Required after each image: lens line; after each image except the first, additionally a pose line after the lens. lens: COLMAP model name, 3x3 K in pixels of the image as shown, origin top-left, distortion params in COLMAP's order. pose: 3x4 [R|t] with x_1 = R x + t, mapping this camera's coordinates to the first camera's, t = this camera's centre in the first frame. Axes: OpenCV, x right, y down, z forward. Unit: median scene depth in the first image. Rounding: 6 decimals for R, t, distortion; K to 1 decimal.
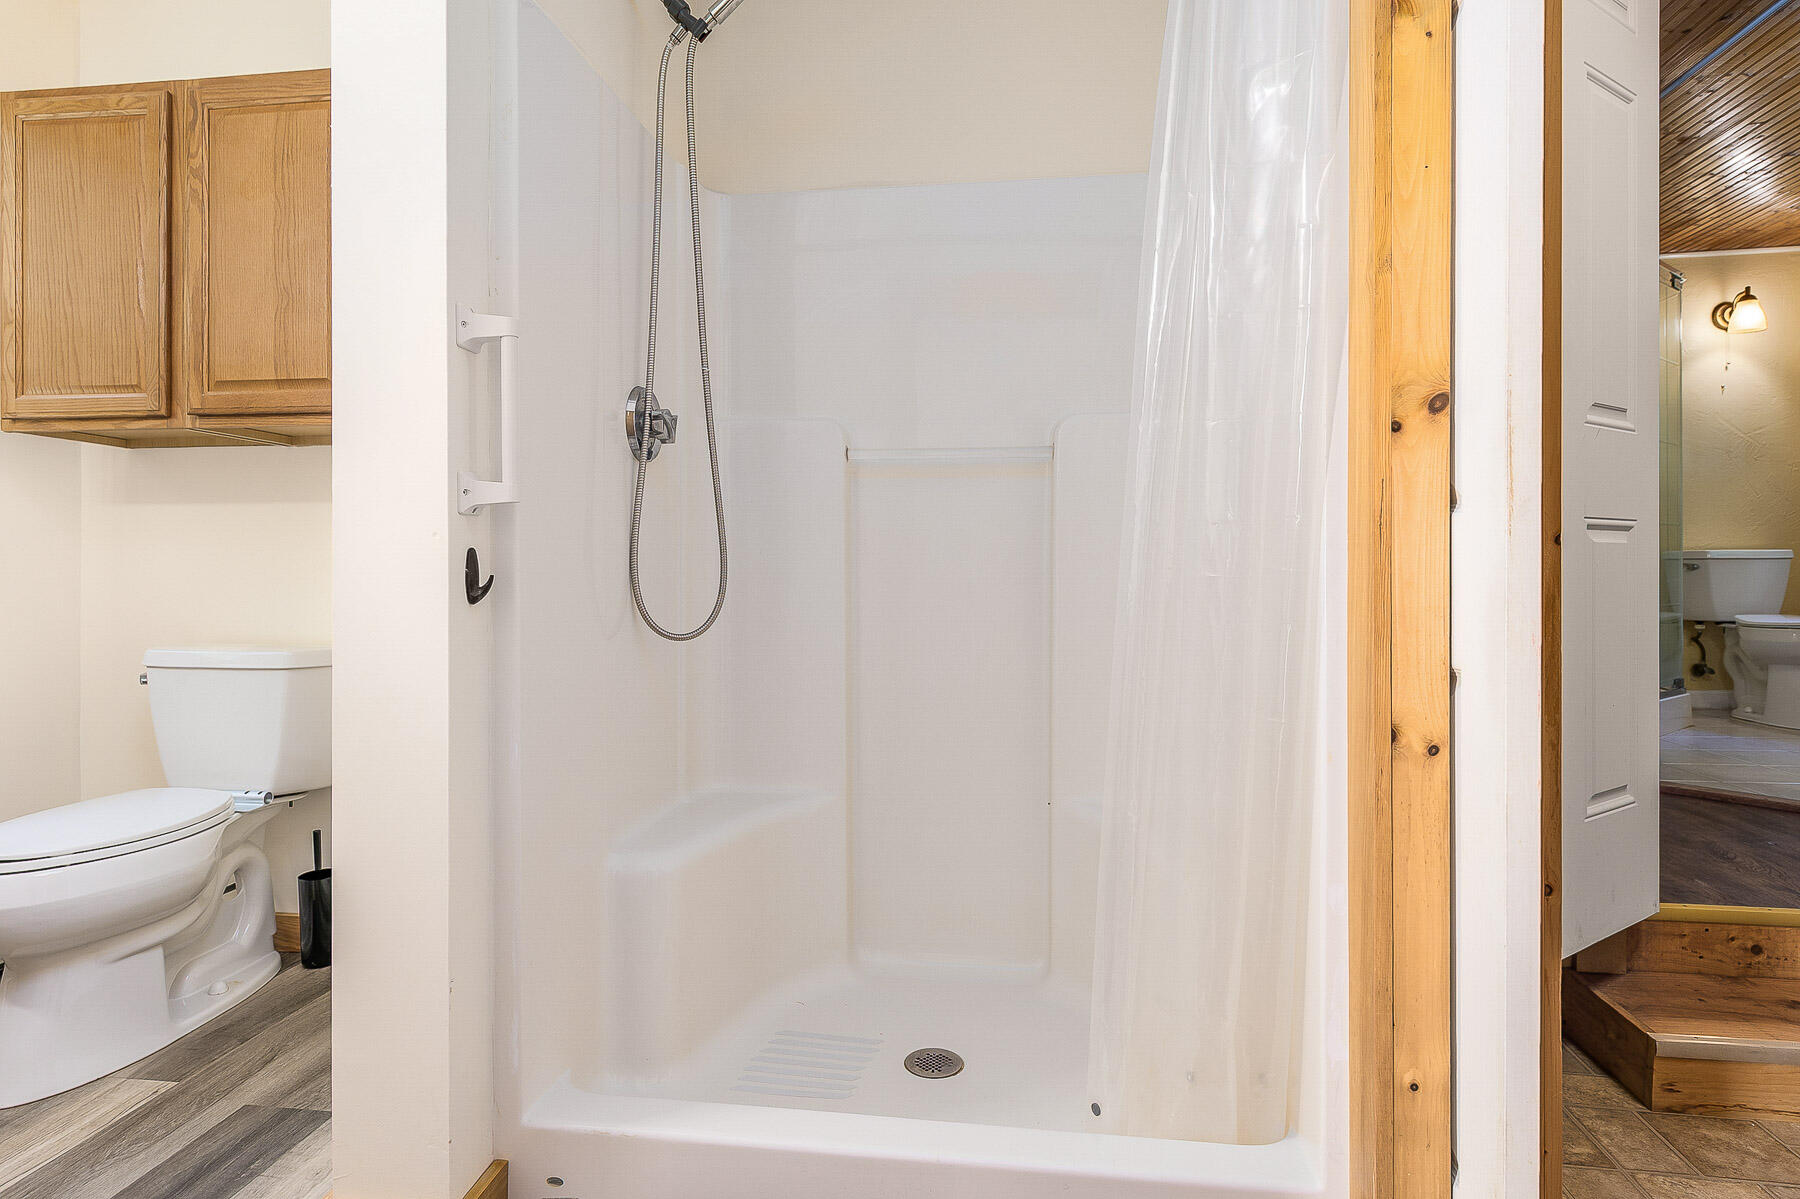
lens RADIAL K [[973.5, 0, 899.3], [0, 973.5, 585.2], [0, 0, 1]] dist [0.003608, -0.000362]
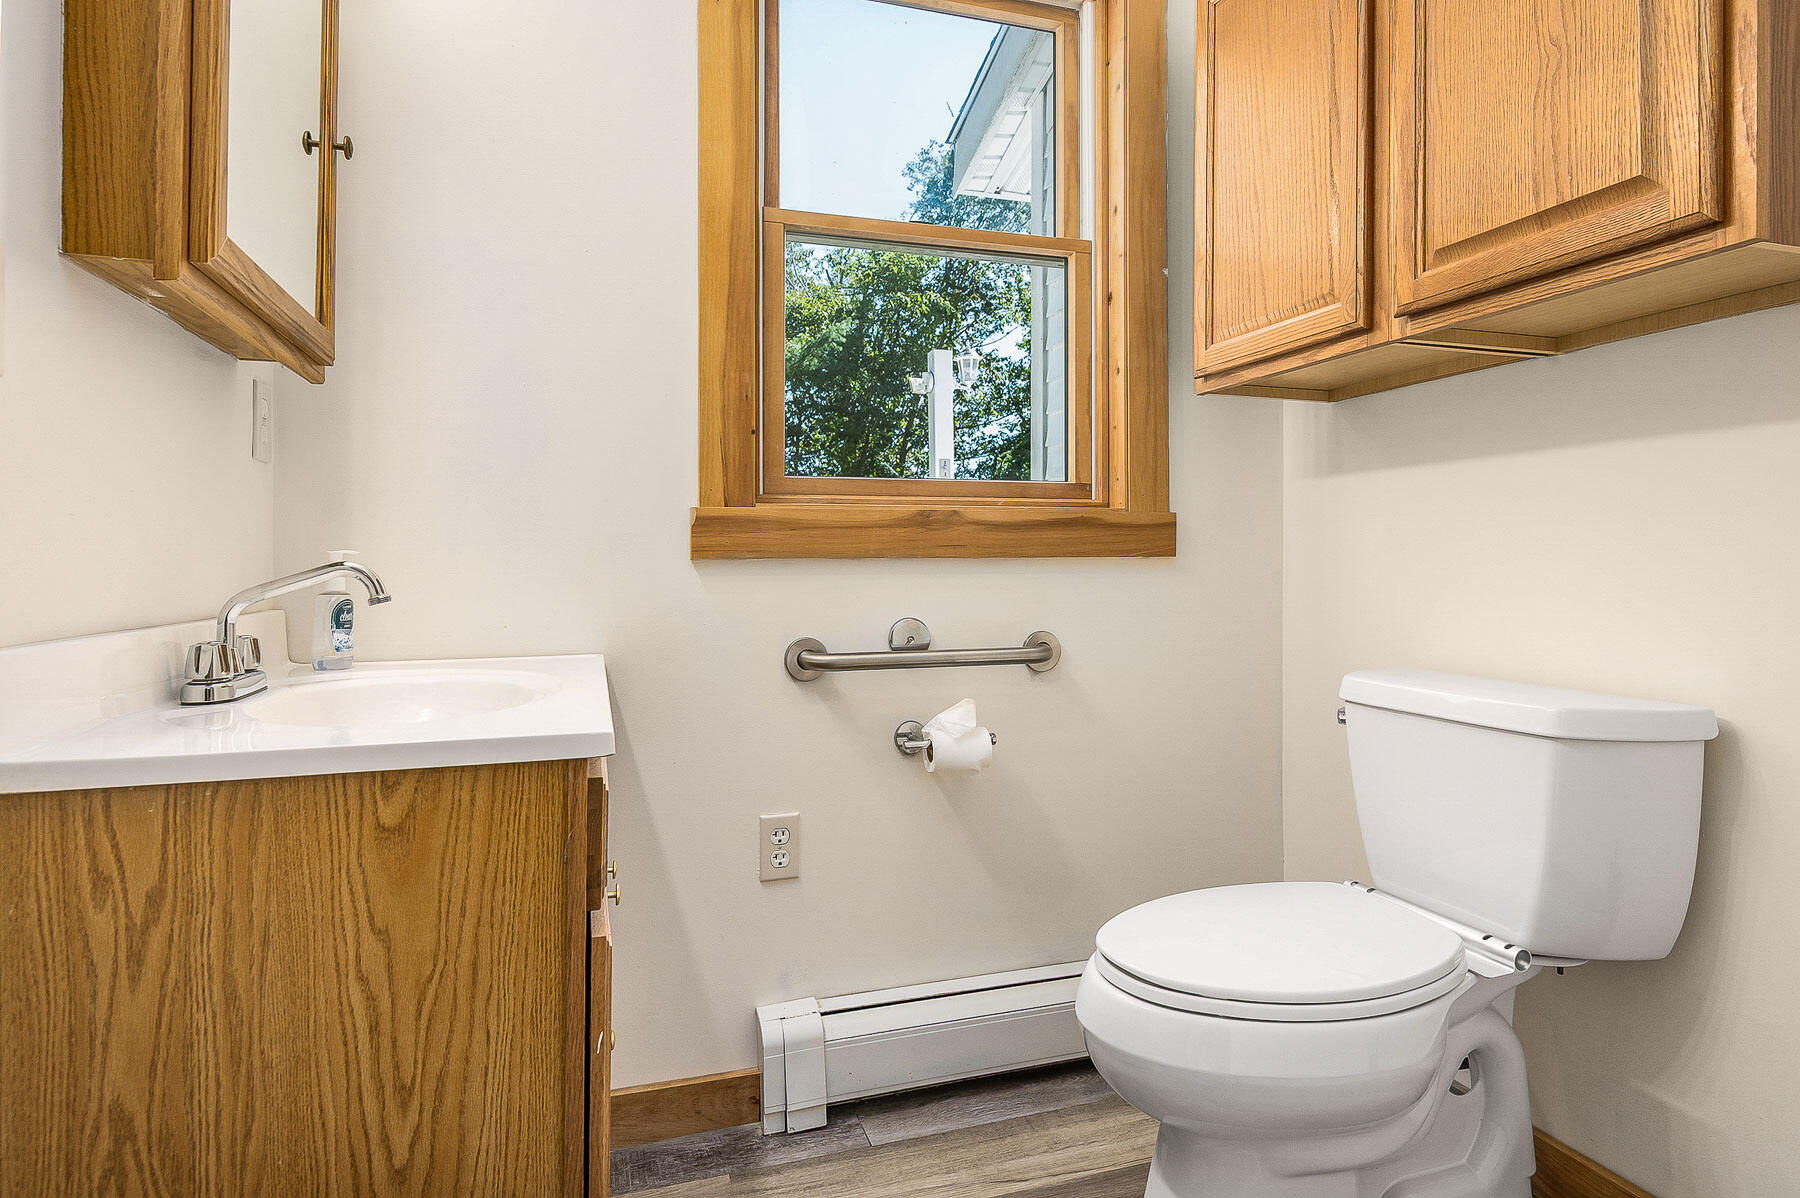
lens RADIAL K [[973.5, 0, 896.9], [0, 973.5, 558.6], [0, 0, 1]] dist [0.003608, -0.000362]
pose [[0.429563, -0.008328, -0.902999, -0.292341], [-0.004134, 0.999929, -0.011189, -0.008941], [0.903027, 0.008540, 0.429498, 0.429411]]
